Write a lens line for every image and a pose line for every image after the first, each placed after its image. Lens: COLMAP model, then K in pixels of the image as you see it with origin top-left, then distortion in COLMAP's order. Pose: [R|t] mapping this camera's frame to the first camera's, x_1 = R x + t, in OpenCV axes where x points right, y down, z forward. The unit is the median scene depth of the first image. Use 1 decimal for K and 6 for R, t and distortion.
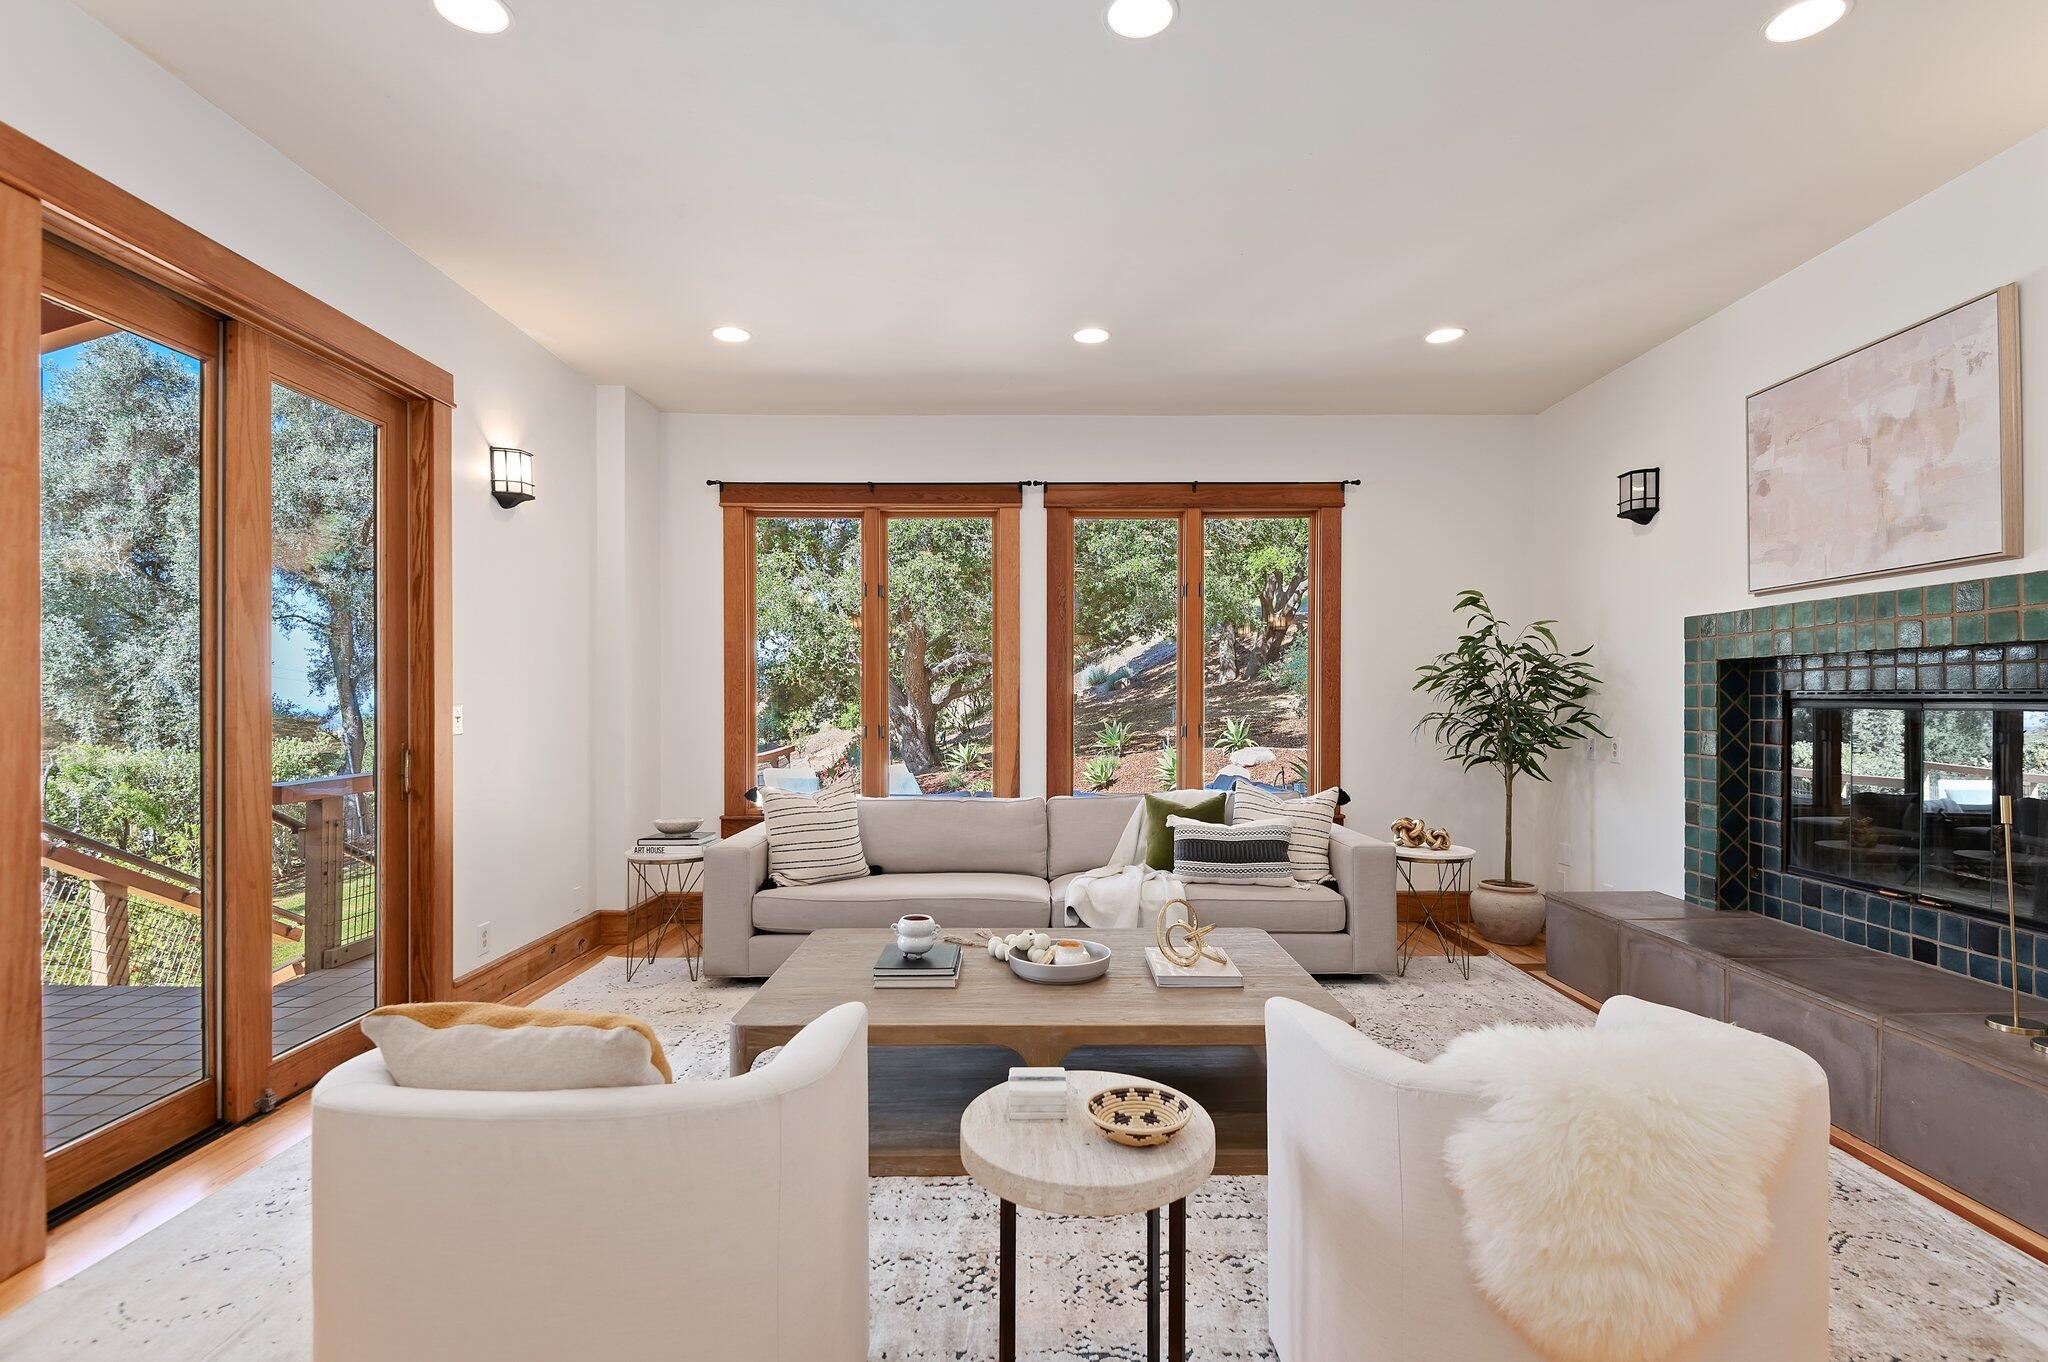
lens RADIAL K [[972.8, 0, 1032.3], [0, 972.8, 709.4], [0, 0, 1]] dist [0.010582, 0.000629]
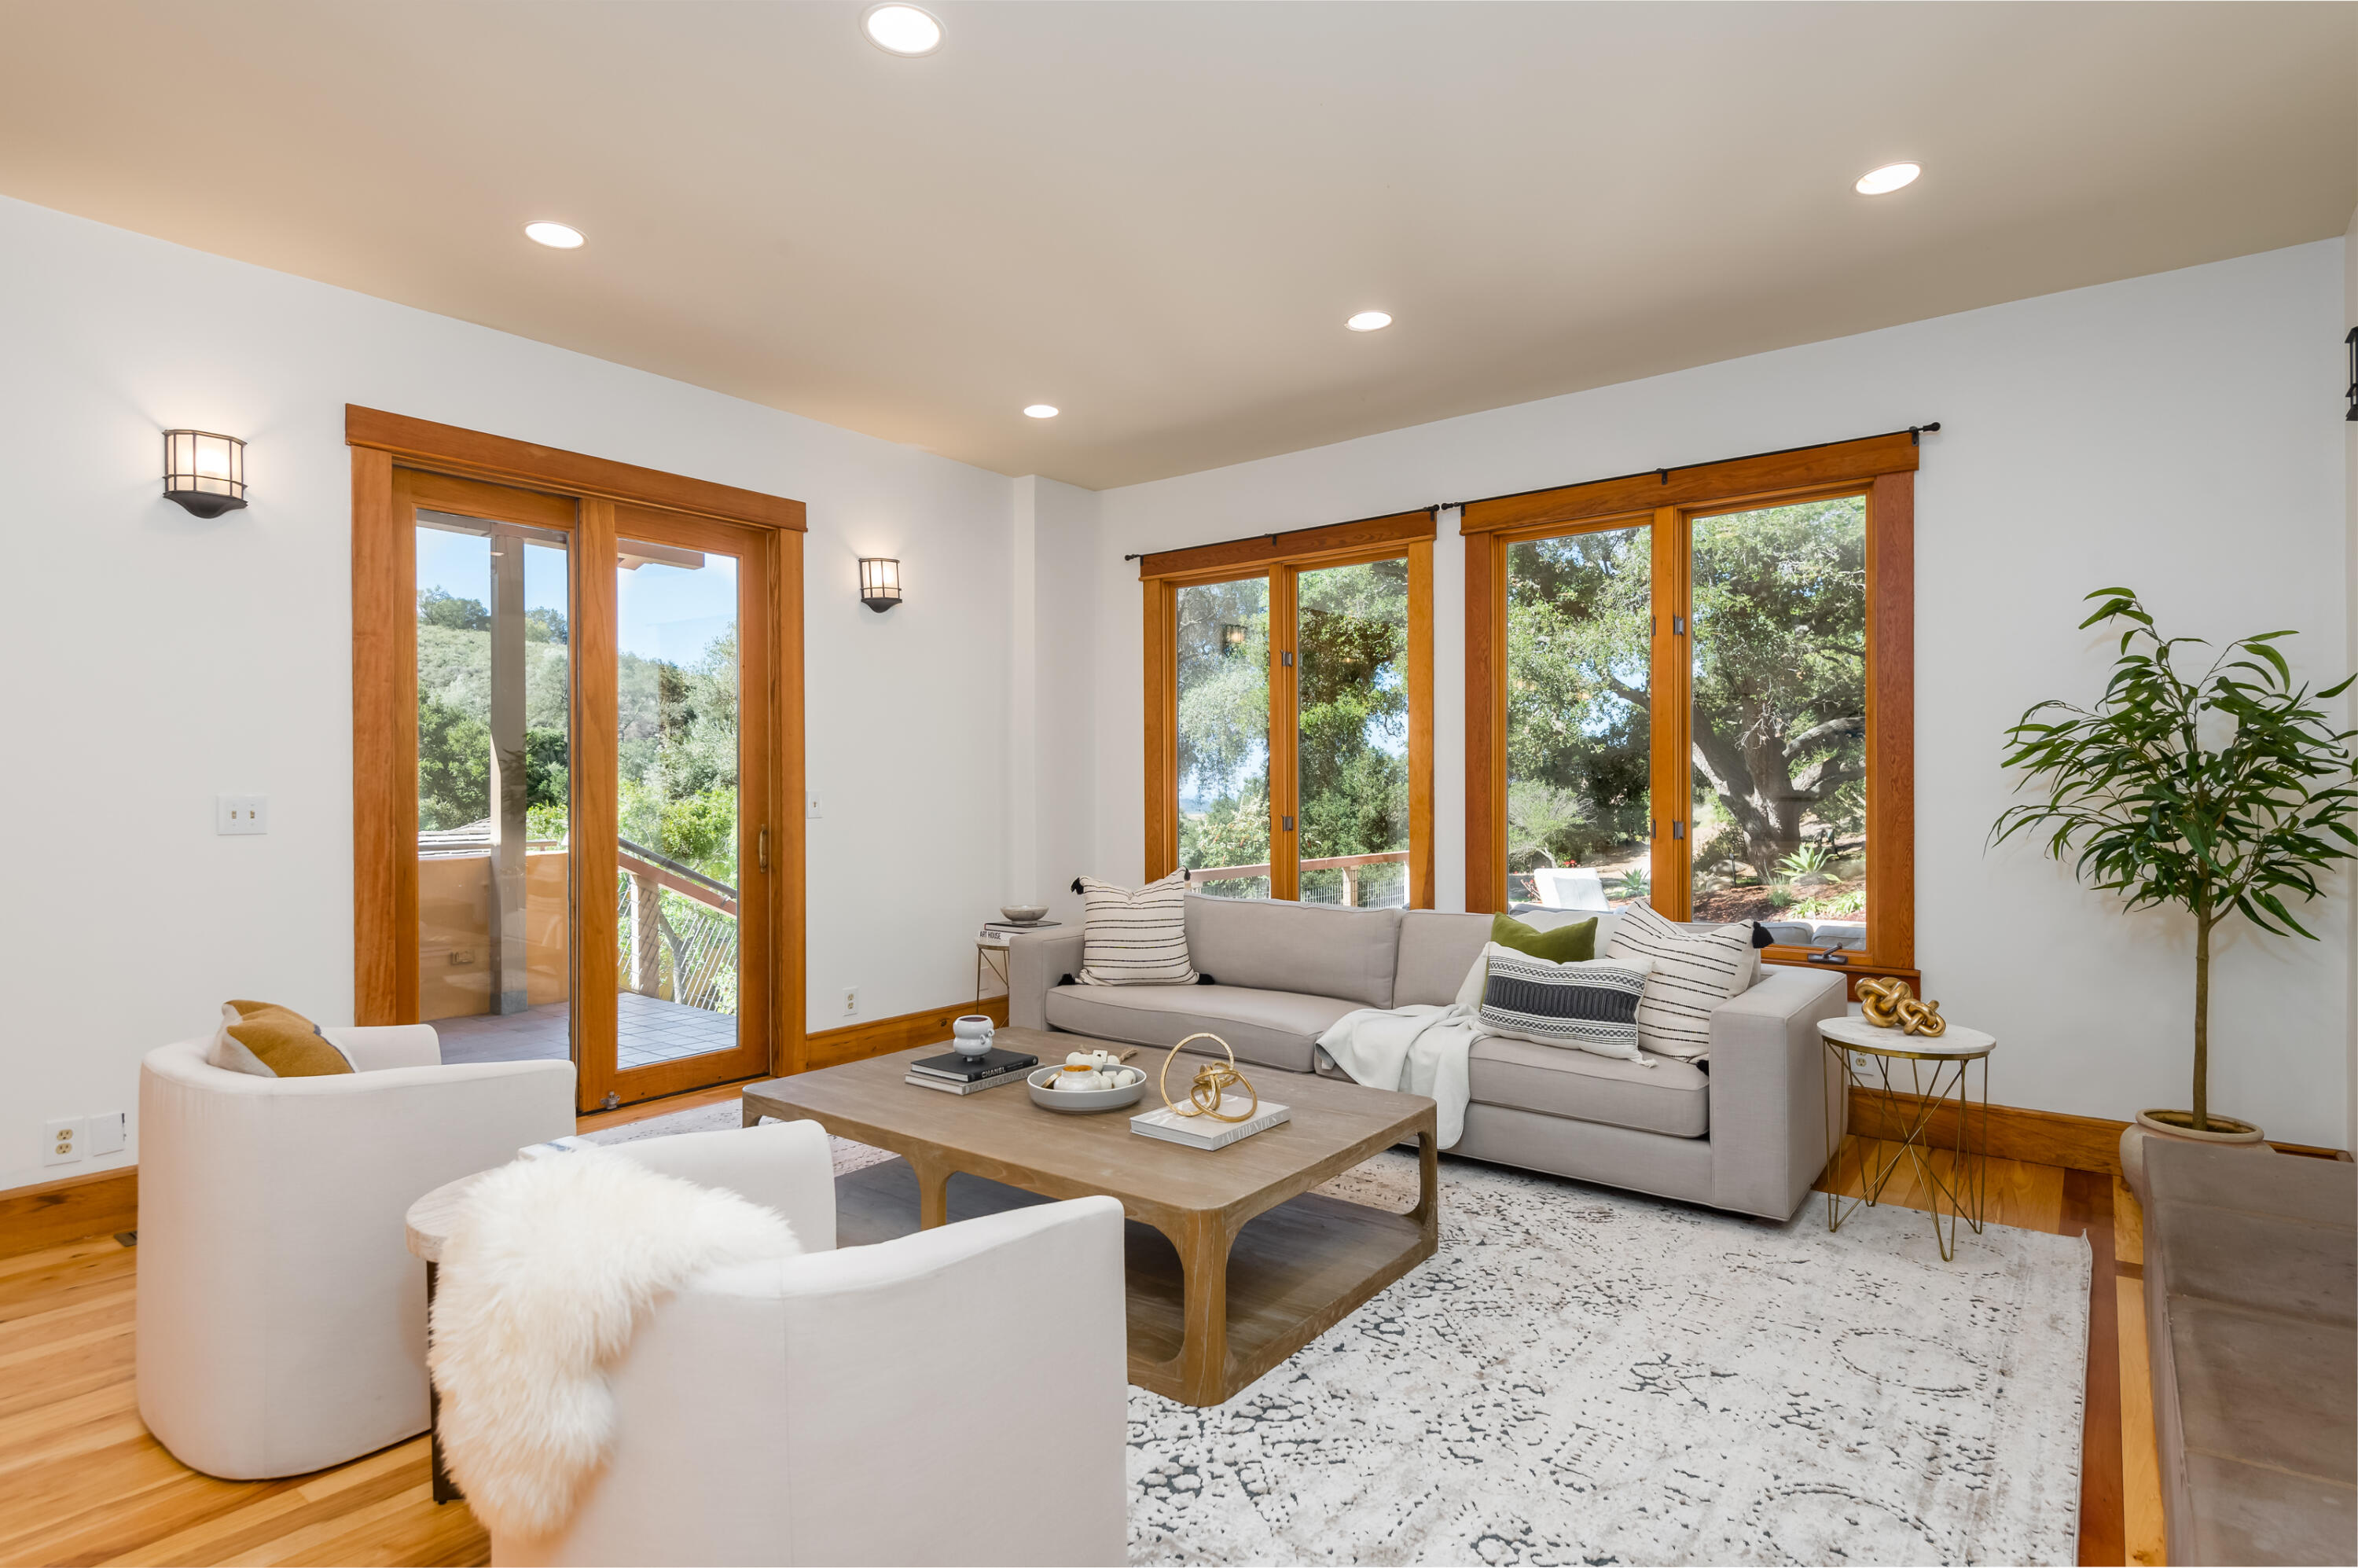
lens RADIAL K [[1192.3, 0, 1190.0], [0, 1192.3, 799.3], [0, 0, 1]] dist [-0.002490, -0.002852]
pose [[0.784656, 0.003971, -0.619919, 0.457894], [-0.002691, 0.999992, 0.002999, -0.000982], [0.619926, -0.000685, 0.784660, 0.134891]]
